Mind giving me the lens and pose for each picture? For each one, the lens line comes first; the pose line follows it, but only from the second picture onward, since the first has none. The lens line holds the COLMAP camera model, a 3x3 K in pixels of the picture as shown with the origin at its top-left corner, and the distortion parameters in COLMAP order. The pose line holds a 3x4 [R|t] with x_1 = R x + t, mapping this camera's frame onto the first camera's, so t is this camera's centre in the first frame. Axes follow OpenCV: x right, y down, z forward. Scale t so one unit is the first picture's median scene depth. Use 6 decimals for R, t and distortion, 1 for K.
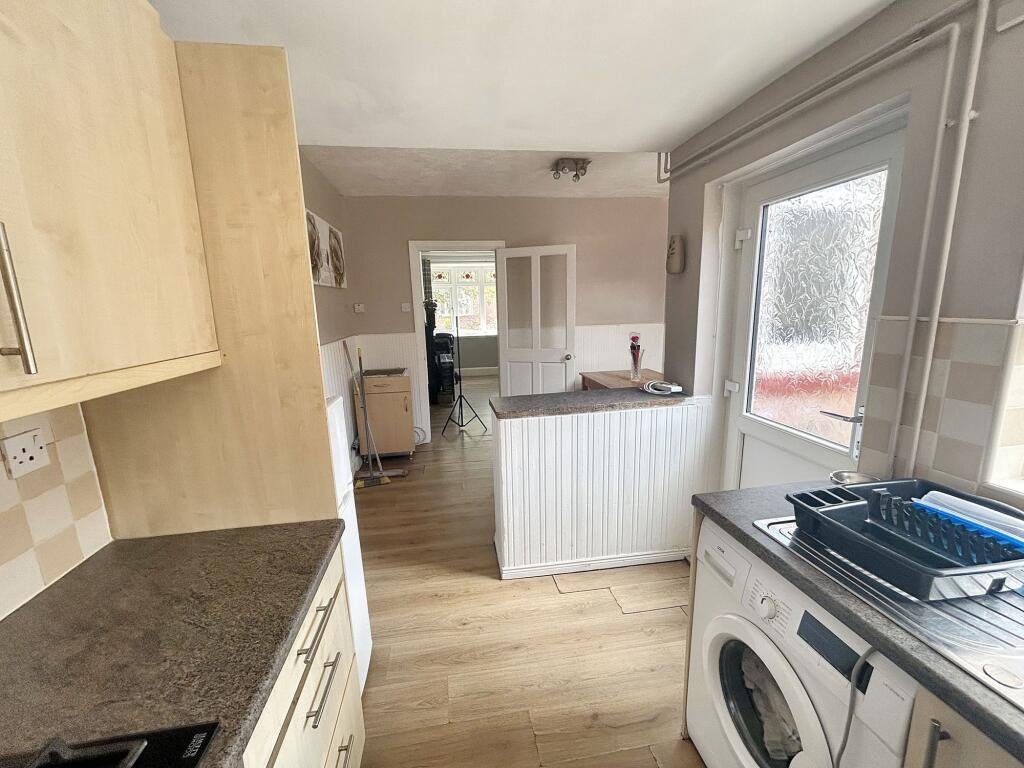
lens RADIAL K [[415.6, 0, 509.7], [0, 415.6, 381.5], [0, 0, 1]] dist [-0.007647, 0.005082]
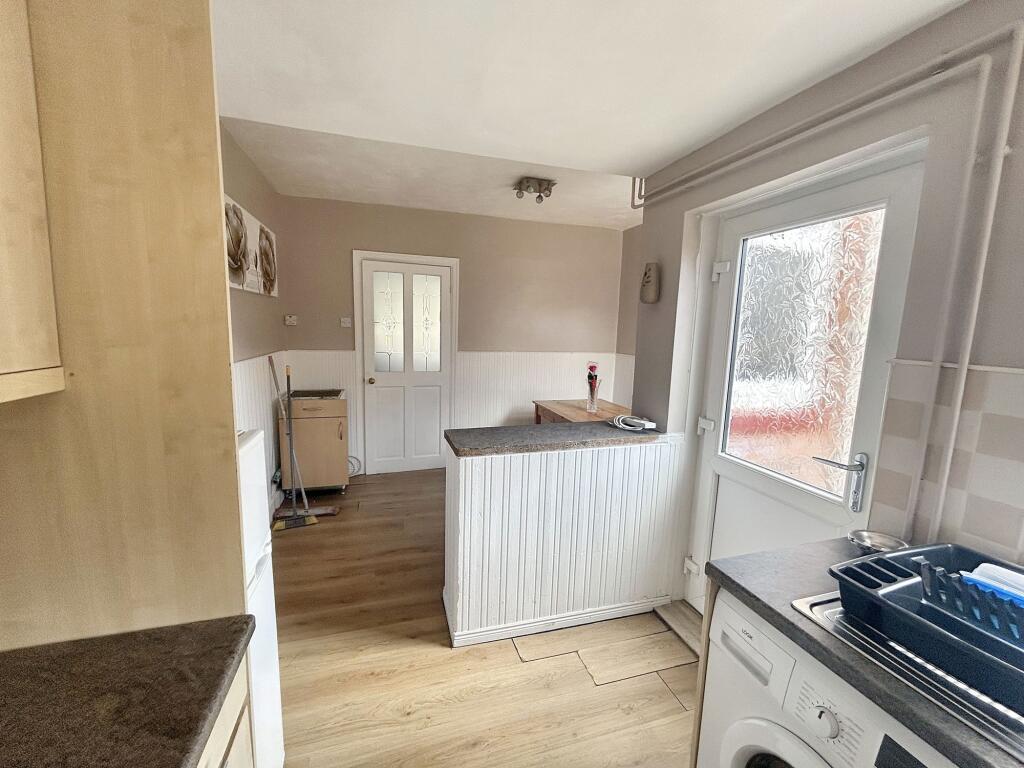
lens RADIAL K [[415.6, 0, 509.7], [0, 415.6, 381.5], [0, 0, 1]] dist [-0.007647, 0.005082]
pose [[0.988446, 0.038056, 0.146718, -0.051029], [-0.029855, 0.997887, -0.057699, -0.017341], [-0.148604, 0.052652, 0.987494, 0.126043]]
